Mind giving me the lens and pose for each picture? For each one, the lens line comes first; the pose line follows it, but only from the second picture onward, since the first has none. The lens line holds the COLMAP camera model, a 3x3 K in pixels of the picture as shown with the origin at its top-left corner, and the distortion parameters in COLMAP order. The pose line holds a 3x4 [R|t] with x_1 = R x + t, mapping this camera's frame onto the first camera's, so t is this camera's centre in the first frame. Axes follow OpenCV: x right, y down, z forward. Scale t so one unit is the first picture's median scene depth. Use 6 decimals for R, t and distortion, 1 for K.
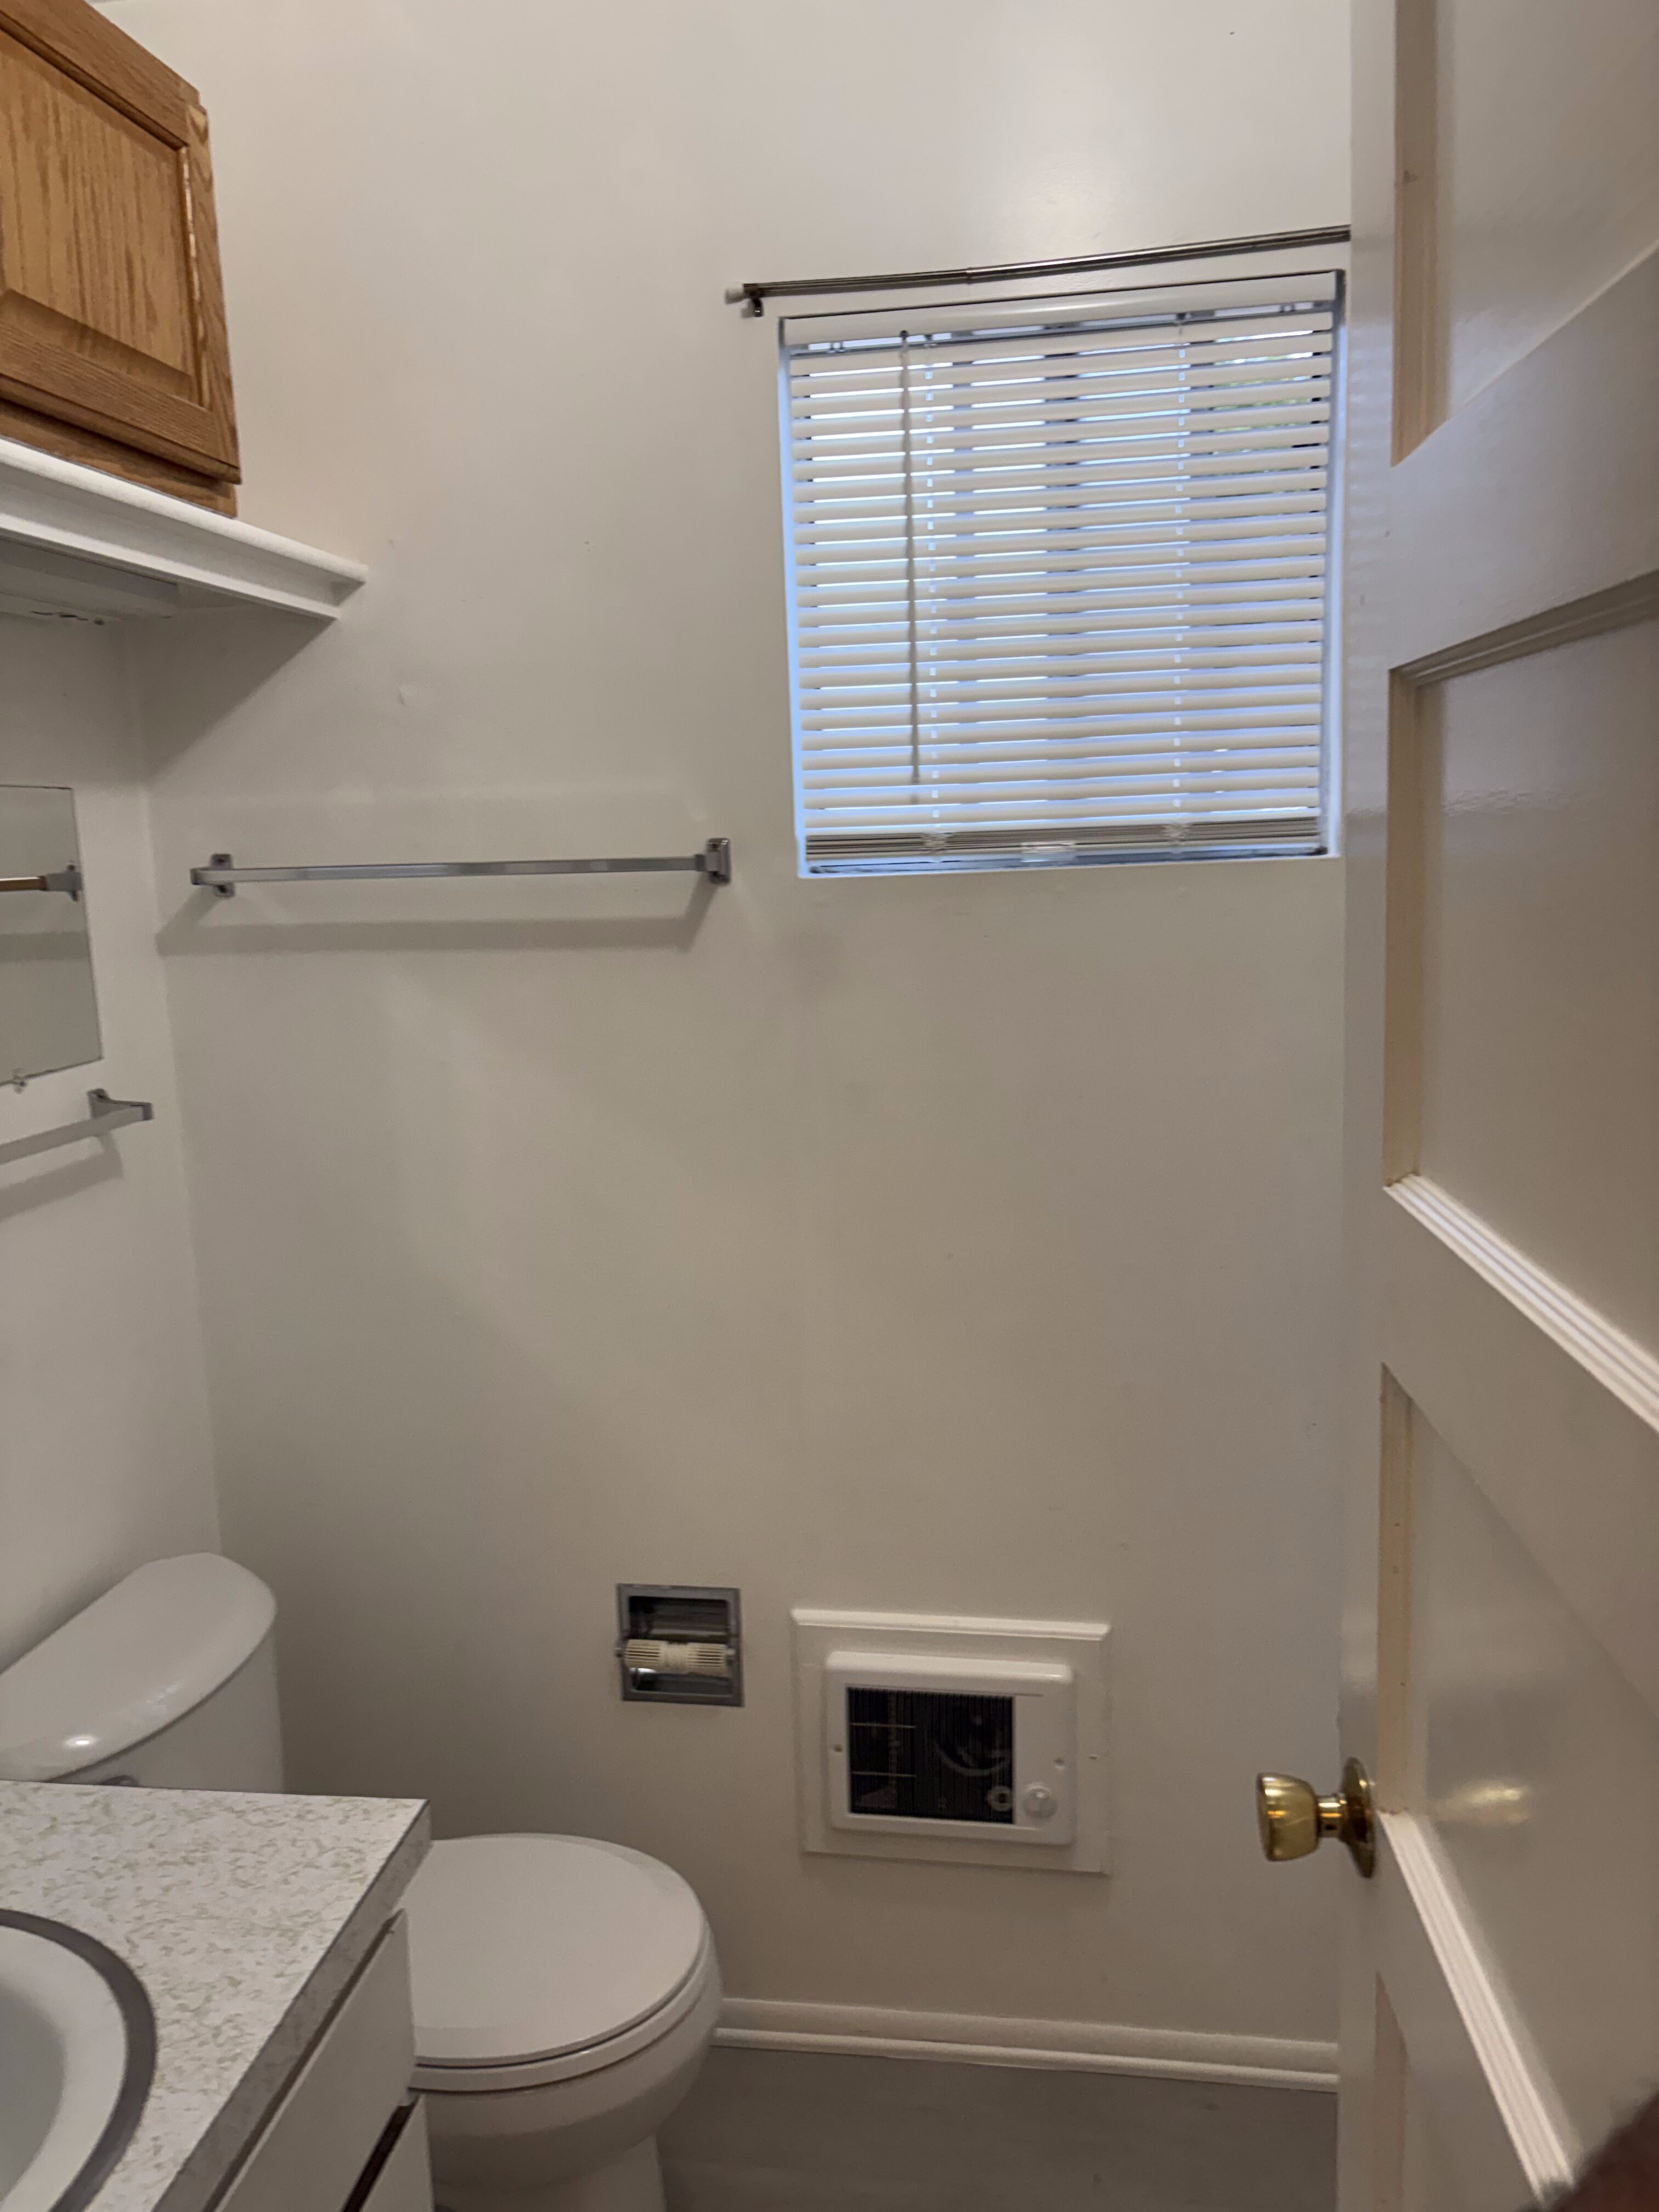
lens RADIAL K [[1686.4, 0, 830.1], [0, 1686.4, 1100.3], [0, 0, 1]] dist [0.049201, -0.053008]
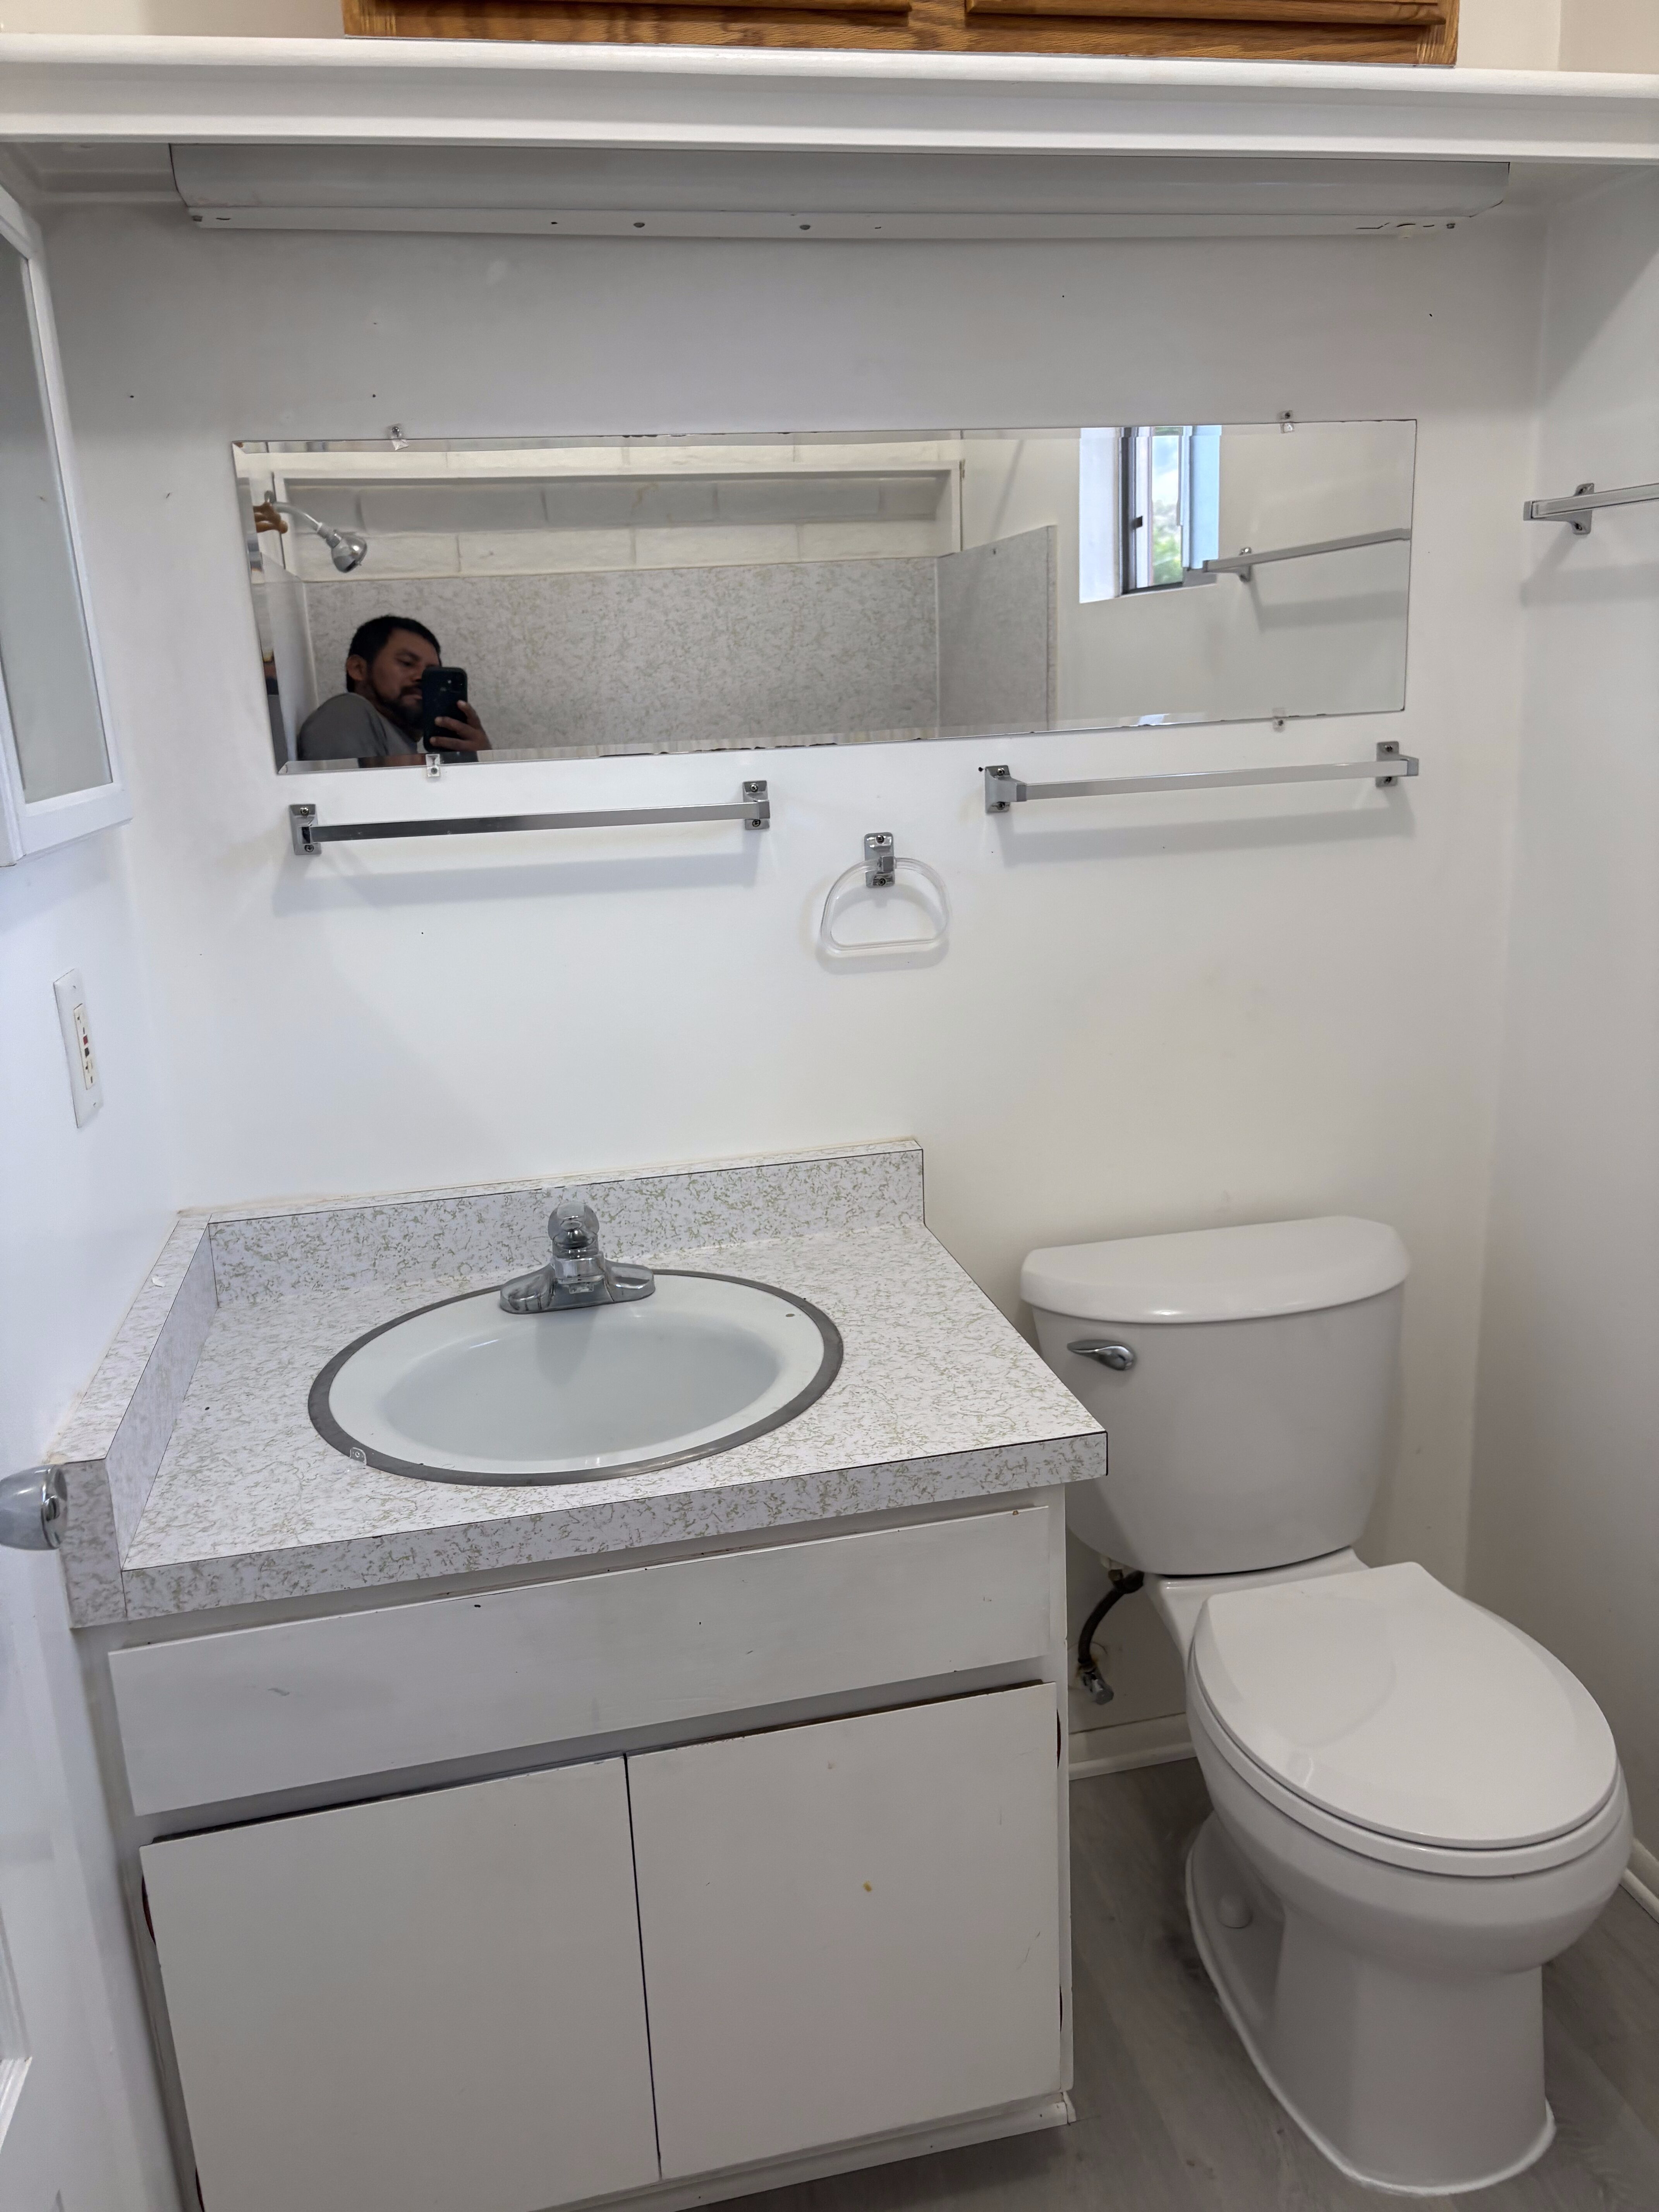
lens RADIAL K [[1686.4, 0, 833.8], [0, 1686.4, 1111.6], [0, 0, 1]] dist [0.049201, -0.053008]
pose [[0.357895, 0.264097, -0.895636, 0.427148], [-0.116682, 0.964300, 0.237718, 0.004691], [0.926443, 0.019426, 0.375934, 0.354832]]
